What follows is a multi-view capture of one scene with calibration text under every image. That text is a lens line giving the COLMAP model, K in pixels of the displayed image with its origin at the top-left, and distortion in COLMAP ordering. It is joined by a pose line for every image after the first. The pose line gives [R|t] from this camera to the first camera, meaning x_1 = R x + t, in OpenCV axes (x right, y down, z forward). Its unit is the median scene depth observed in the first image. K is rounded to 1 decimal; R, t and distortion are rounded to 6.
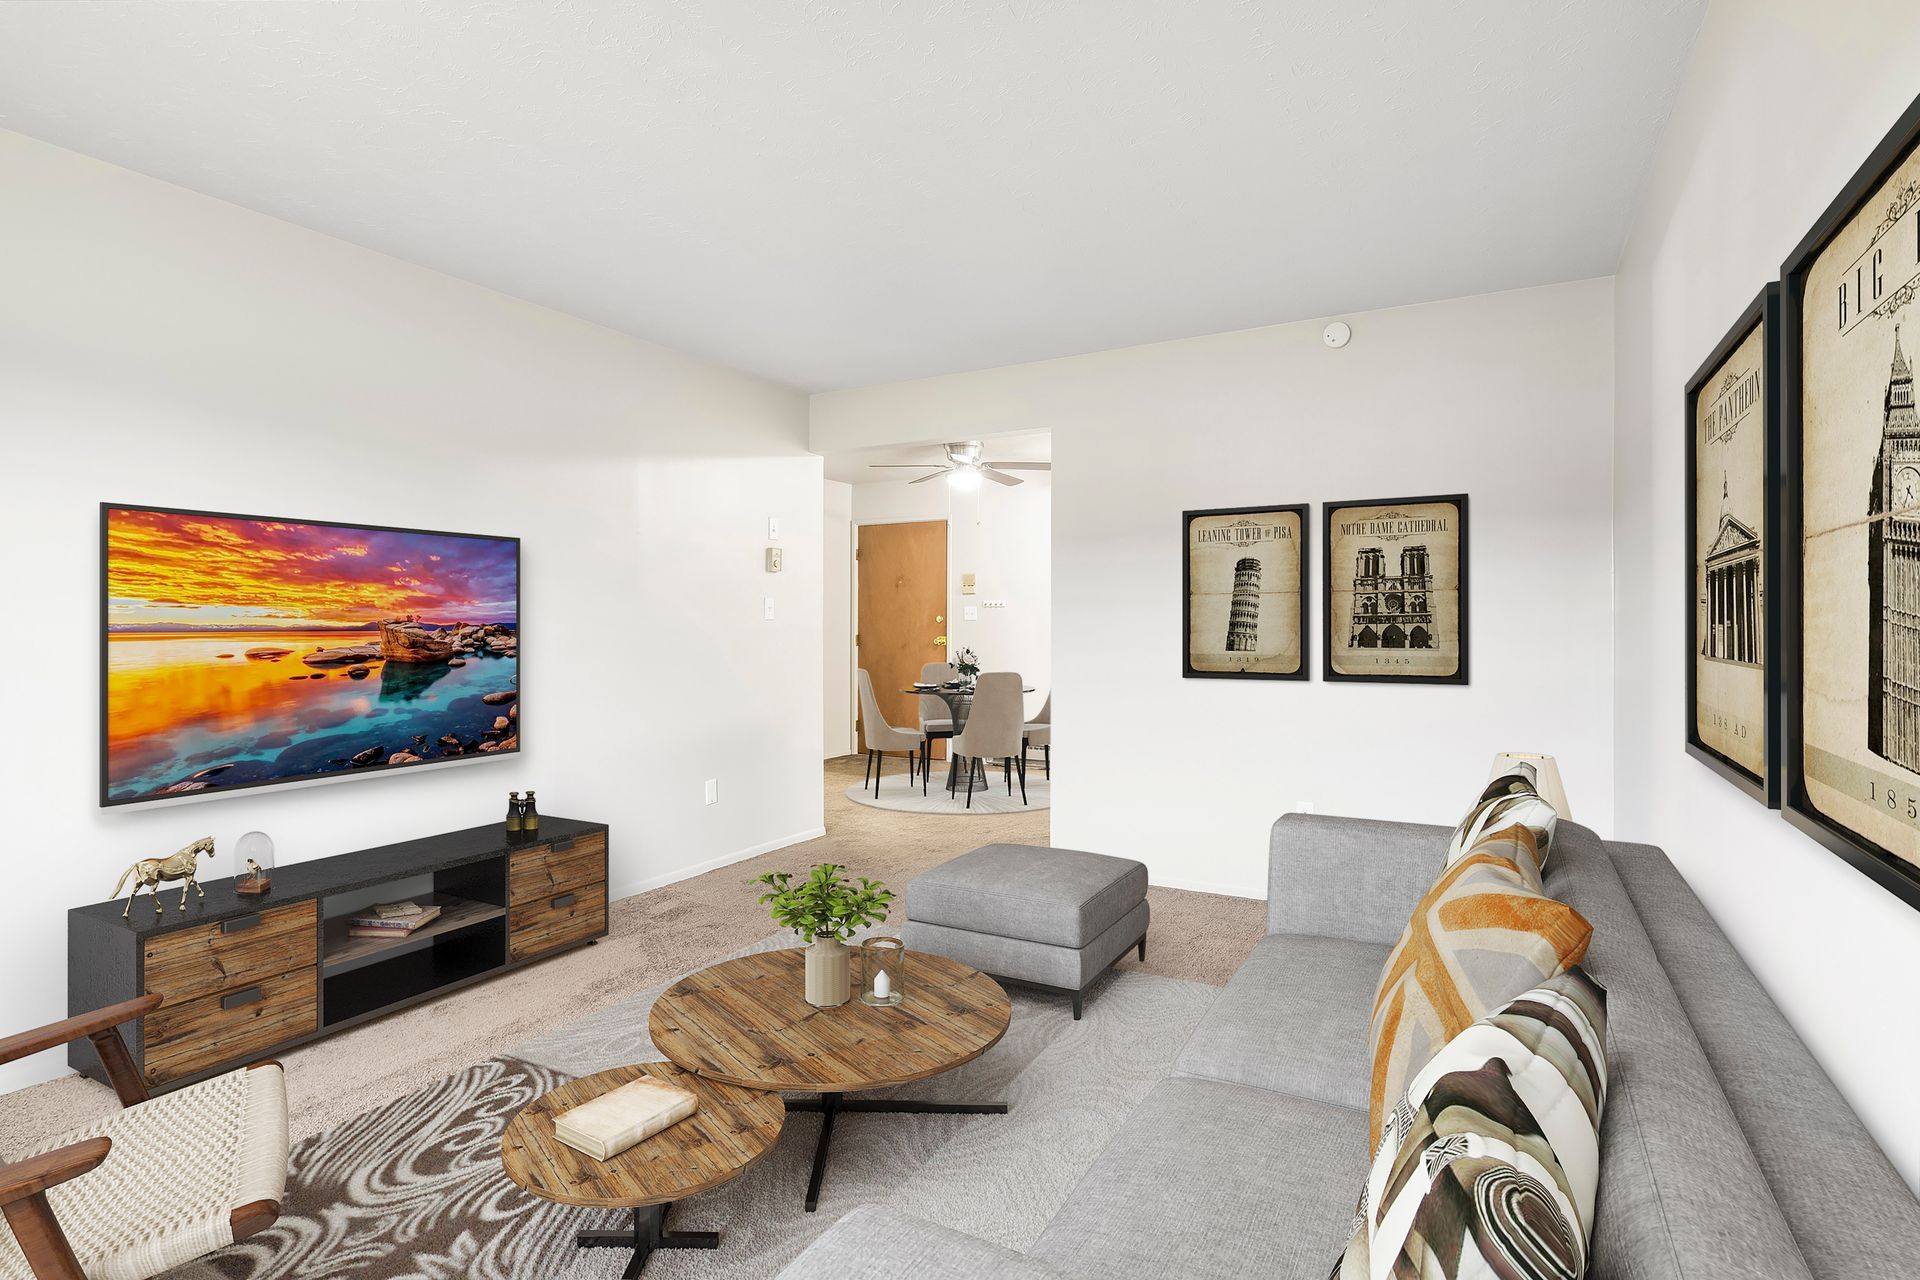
lens RADIAL K [[978.2, 0, 957.8], [0, 978.2, 644.7], [0, 0, 1]] dist [-0.000149, -0.002669]
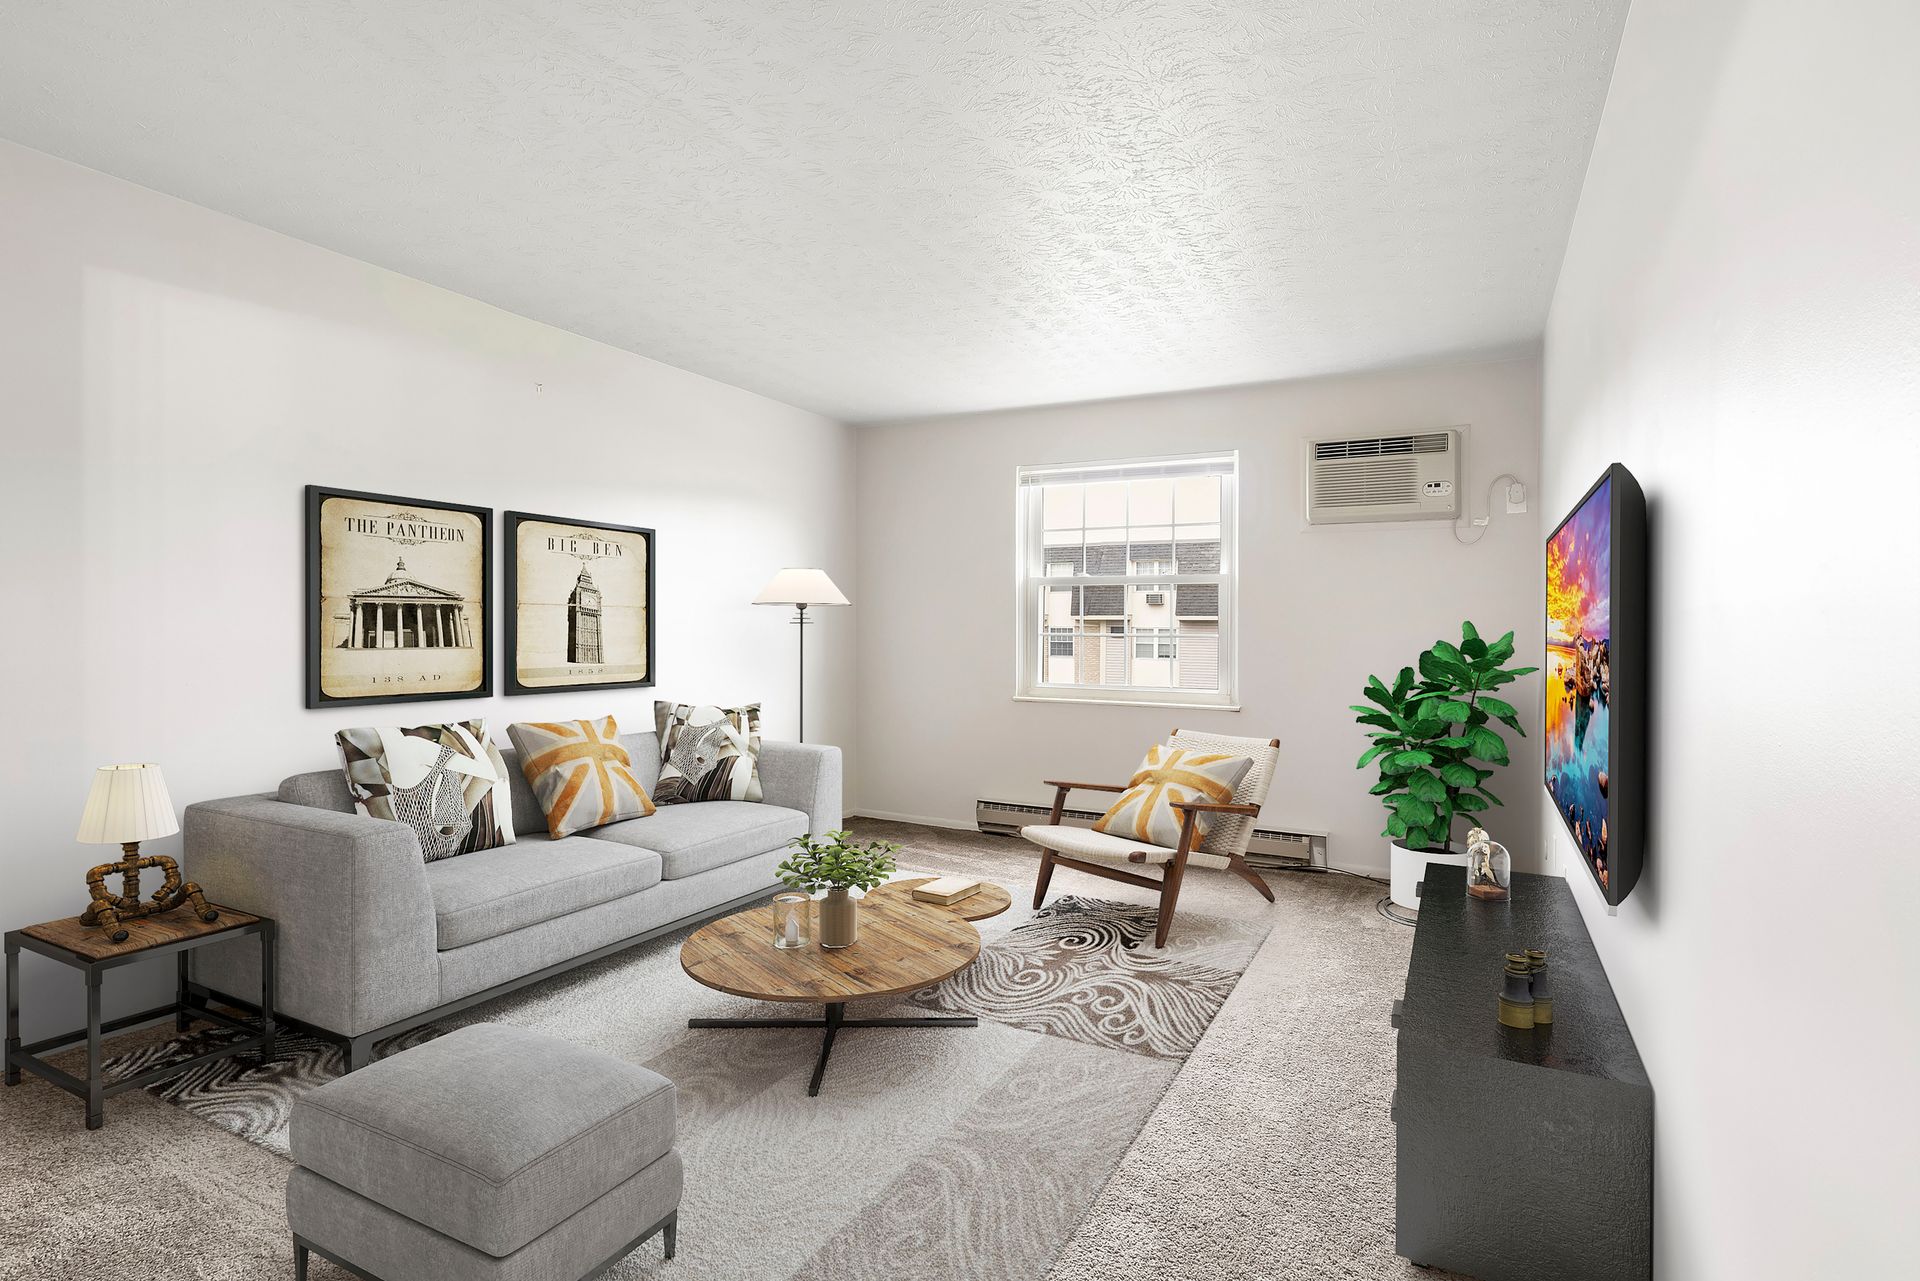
lens RADIAL K [[978.2, 0, 965.0], [0, 978.2, 637.9], [0, 0, 1]] dist [-0.000149, -0.002669]
pose [[-0.999887, -0.014670, -0.003161, -0.313291], [-0.014653, 0.999879, -0.005291, 0.002741], [0.003238, -0.005244, -0.999981, 2.553306]]
